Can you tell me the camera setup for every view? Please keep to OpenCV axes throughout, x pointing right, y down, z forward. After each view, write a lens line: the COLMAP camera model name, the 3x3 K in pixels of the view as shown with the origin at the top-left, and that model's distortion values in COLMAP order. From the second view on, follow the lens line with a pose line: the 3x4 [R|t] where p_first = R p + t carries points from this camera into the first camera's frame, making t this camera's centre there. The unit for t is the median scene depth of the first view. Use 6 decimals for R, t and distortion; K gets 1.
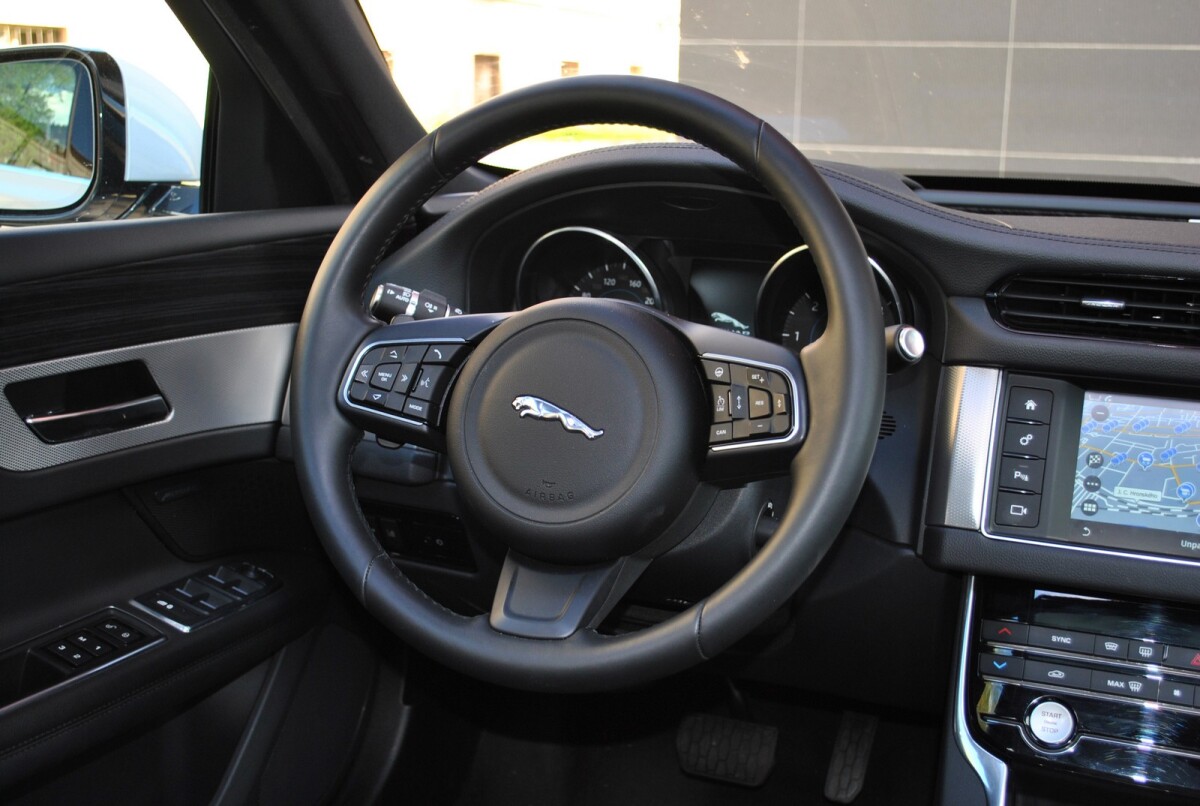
lens RADIAL K [[1434.2, 0, 602.1], [0, 1434.2, 401.5], [0, 0, 1]] dist [-0.045350, 0.000000]
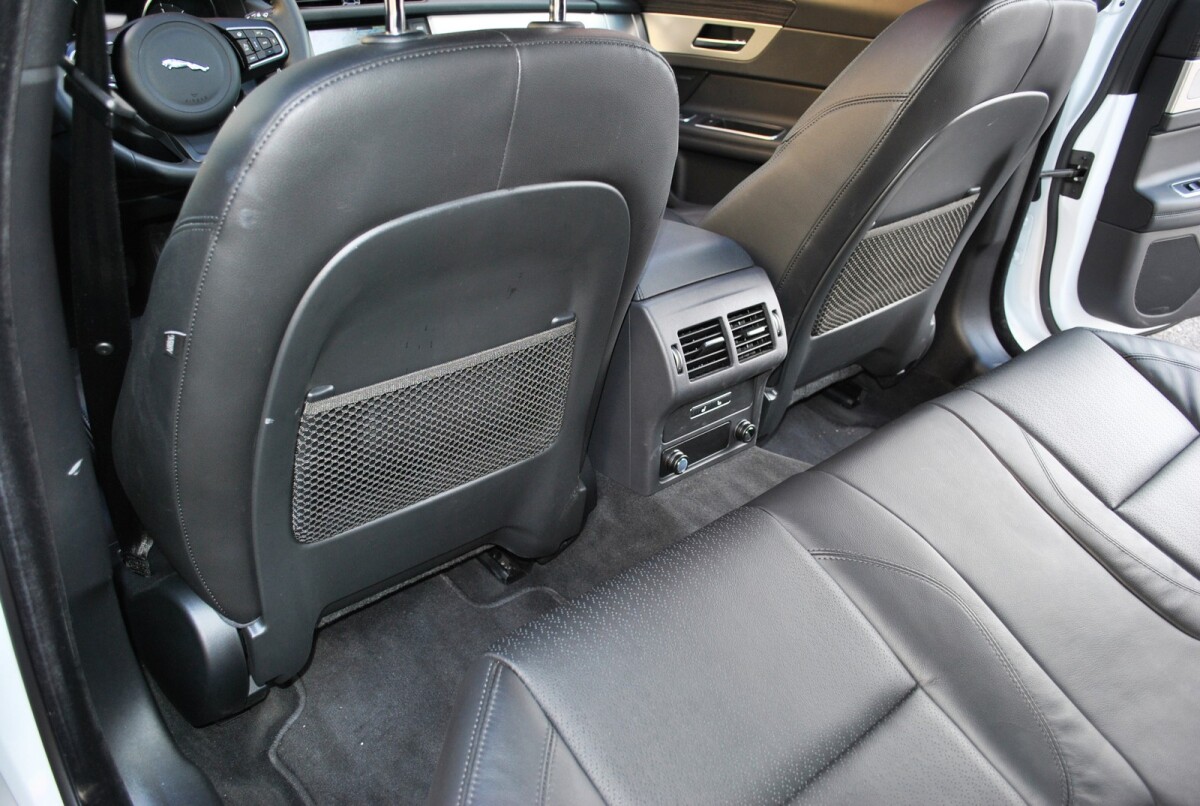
lens RADIAL K [[939.7, 0, 599.6], [0, 939.7, 402.4], [0, 0, 1]] dist [-0.091590, 0.019990]
pose [[0.461424, -0.435537, 0.772914, -1.003992], [0.169922, 0.898460, 0.404841, 0.014737], [-0.870755, -0.055468, 0.488578, -0.302917]]
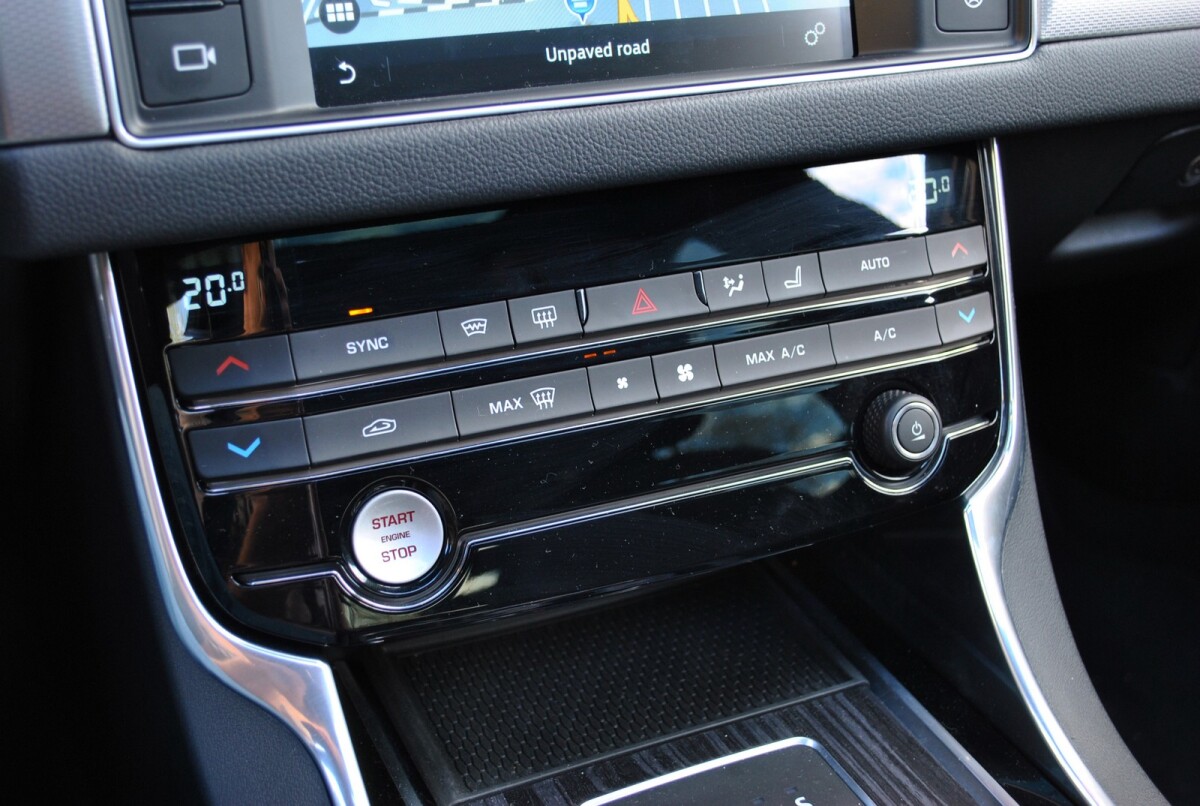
lens RADIAL K [[1431.1, 0, 599.9], [0, 1431.1, 401.3], [0, 0, 1]] dist [-0.047595, 0.000000]
pose [[0.691283, -0.362425, 0.625121, 0.097836], [0.109607, 0.907701, 0.405049, 0.018376], [-0.714223, -0.211486, 0.667203, 0.652221]]
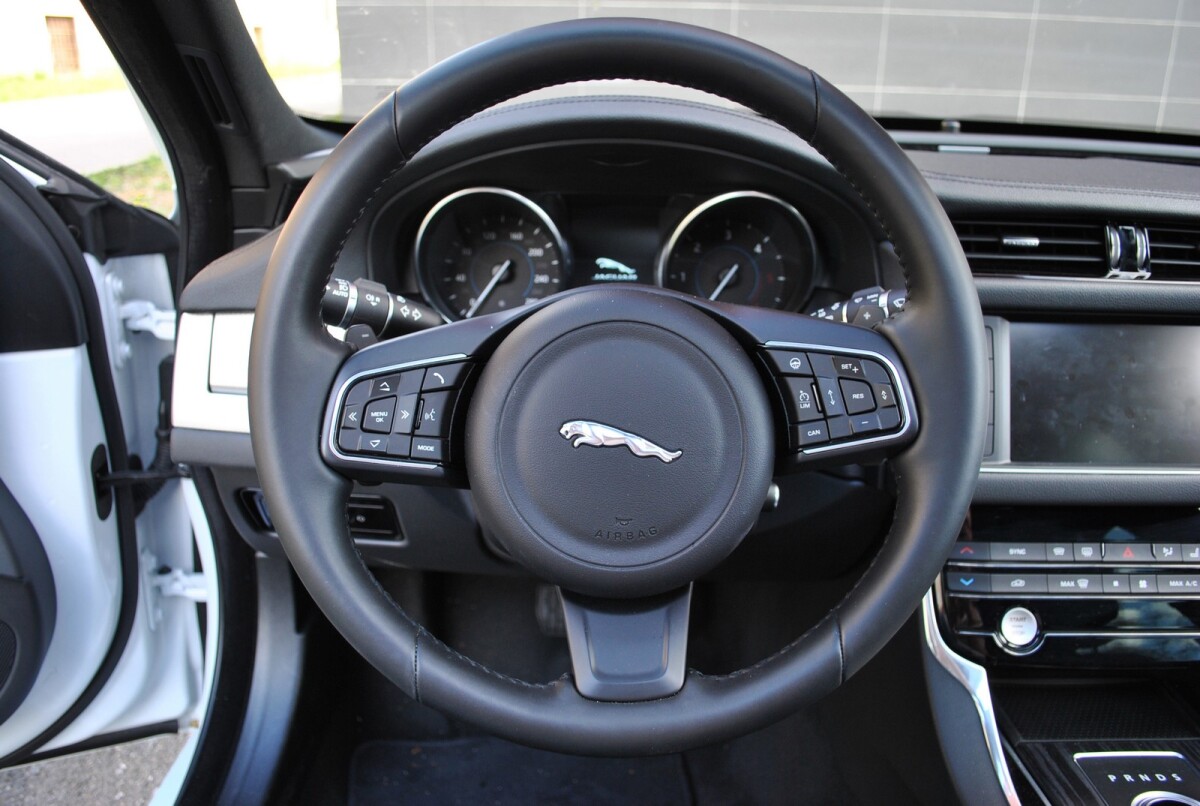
lens RADIAL K [[939.7, 0, 596.9], [0, 939.7, 404.4], [0, 0, 1]] dist [-0.091590, 0.019990]
pose [[0.934350, -0.139350, 0.327981, -0.202794], [0.084792, 0.980876, 0.175194, -0.098688], [-0.346122, -0.135882, 0.928297, 0.449658]]
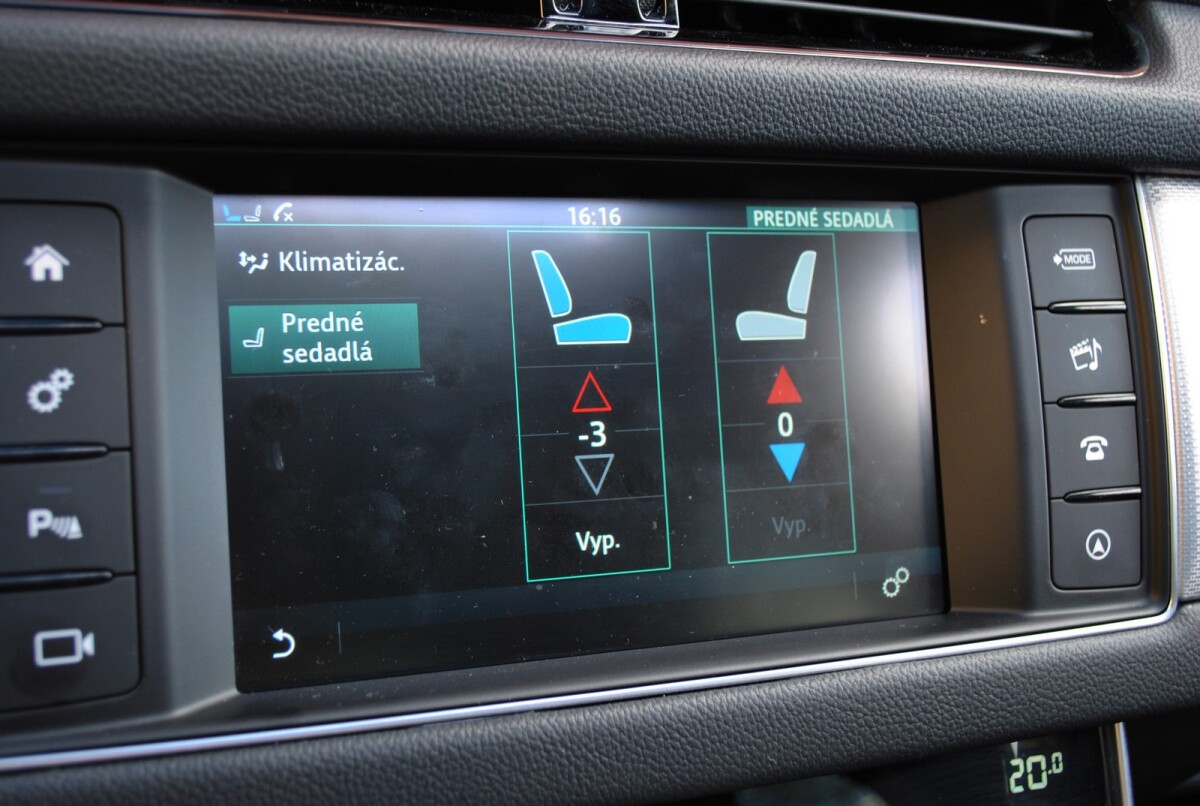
lens RADIAL K [[1431.1, 0, 608.6], [0, 1431.1, 395.6], [0, 0, 1]] dist [-0.047595, 0.000000]
pose [[0.728343, -0.180368, 0.661047, 0.193338], [0.067730, 0.978960, 0.192486, -0.018495], [-0.681857, -0.095423, 0.725235, 0.727151]]
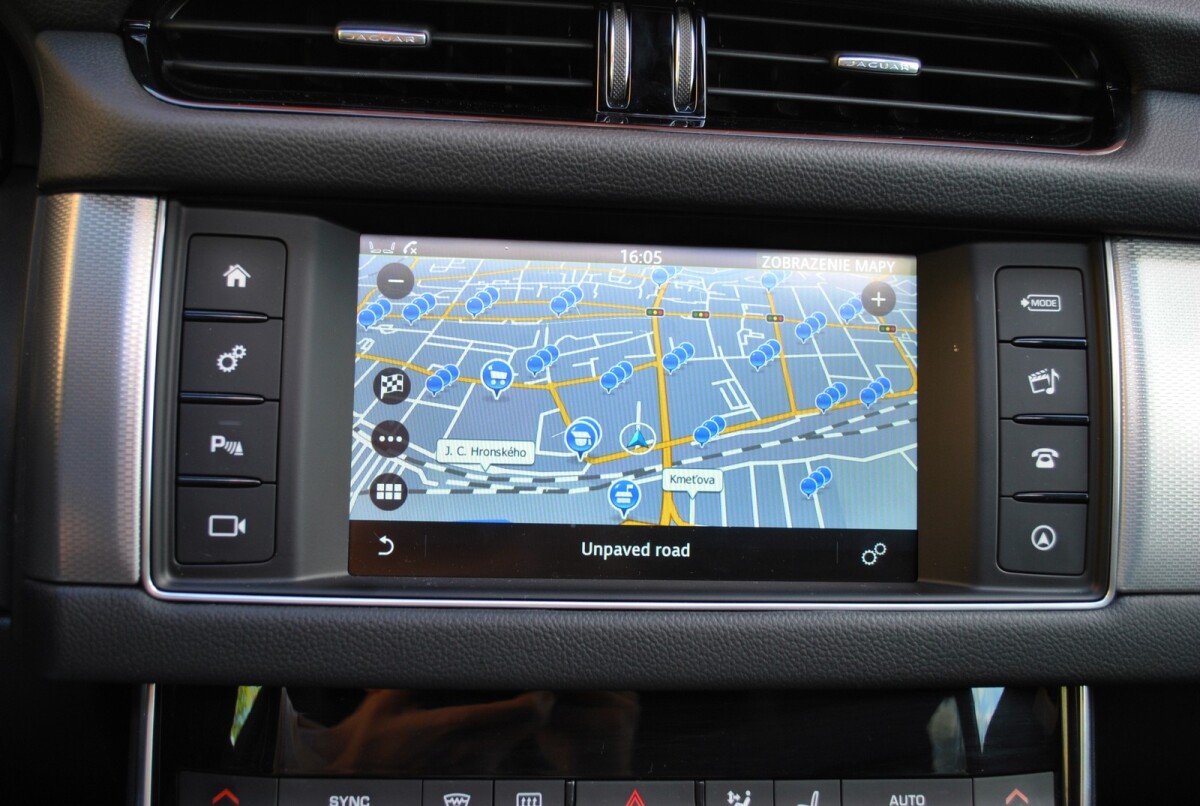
lens RADIAL K [[1283.1, 0, 596.6], [0, 1283.1, 390.3], [0, 0, 1]] dist [-0.057468, 0.000000]
pose [[0.897184, -0.116564, 0.425998, 0.231755], [0.058319, 0.987365, 0.147343, -0.014048], [-0.437790, -0.107350, 0.892646, 0.611265]]
